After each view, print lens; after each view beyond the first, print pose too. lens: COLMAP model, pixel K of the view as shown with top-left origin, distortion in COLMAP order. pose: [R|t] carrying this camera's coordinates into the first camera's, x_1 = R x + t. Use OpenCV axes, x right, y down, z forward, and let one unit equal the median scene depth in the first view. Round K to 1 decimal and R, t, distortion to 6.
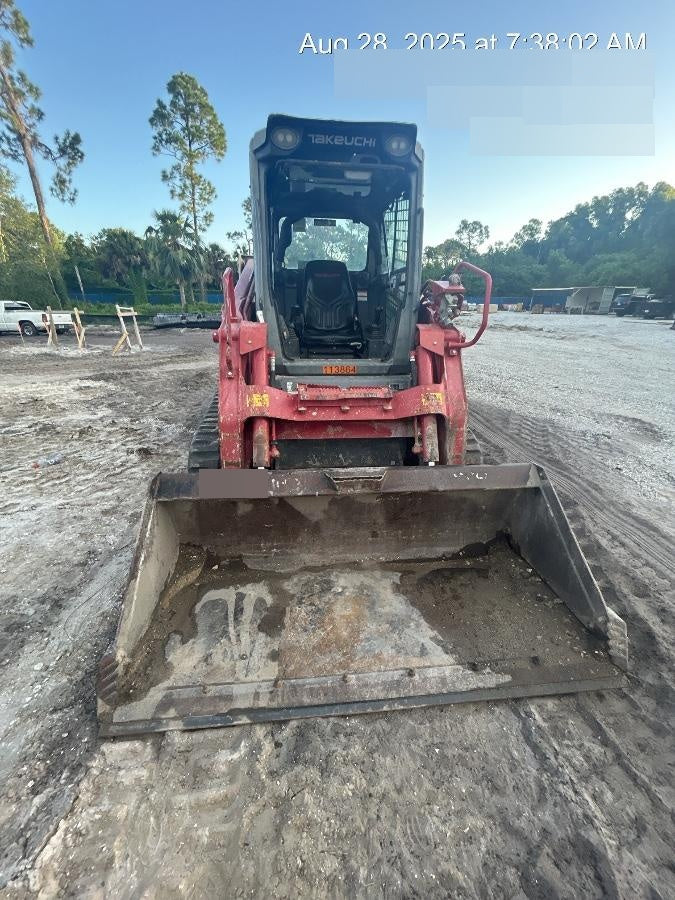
lens RADIAL K [[365.5, 0, 336.3], [0, 365.5, 450.0], [0, 0, 1]] dist [0.008044, -0.003047]
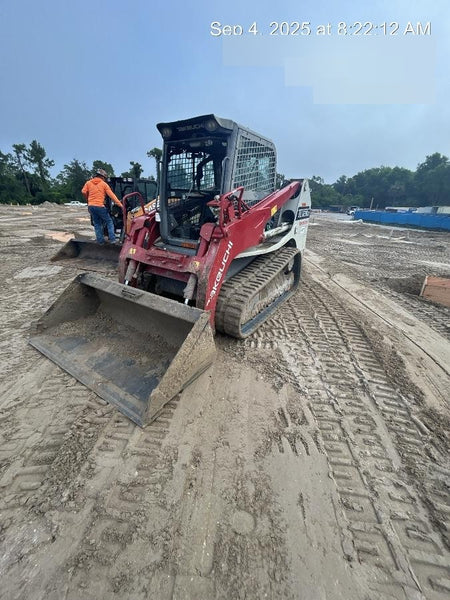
lens RADIAL K [[243.7, 0, 224.2], [0, 243.7, 300.0], [0, 0, 1]] dist [0.008044, -0.003047]
pose [[0.769860, 0.253436, -0.585736, 1.146513], [-0.251921, 0.963923, 0.085957, -0.113584], [0.586388, 0.081384, 0.805931, 0.129725]]
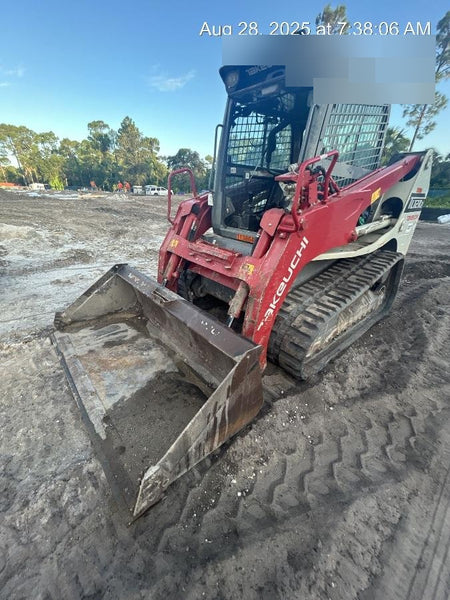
lens RADIAL K [[243.7, 0, 224.2], [0, 243.7, 300.0], [0, 0, 1]] dist [0.008044, -0.003047]
pose [[0.577380, 0.348551, -0.738339, 0.878439], [-0.331781, 0.926432, 0.177892, -0.166034], [0.746025, 0.142256, 0.650546, 0.428652]]
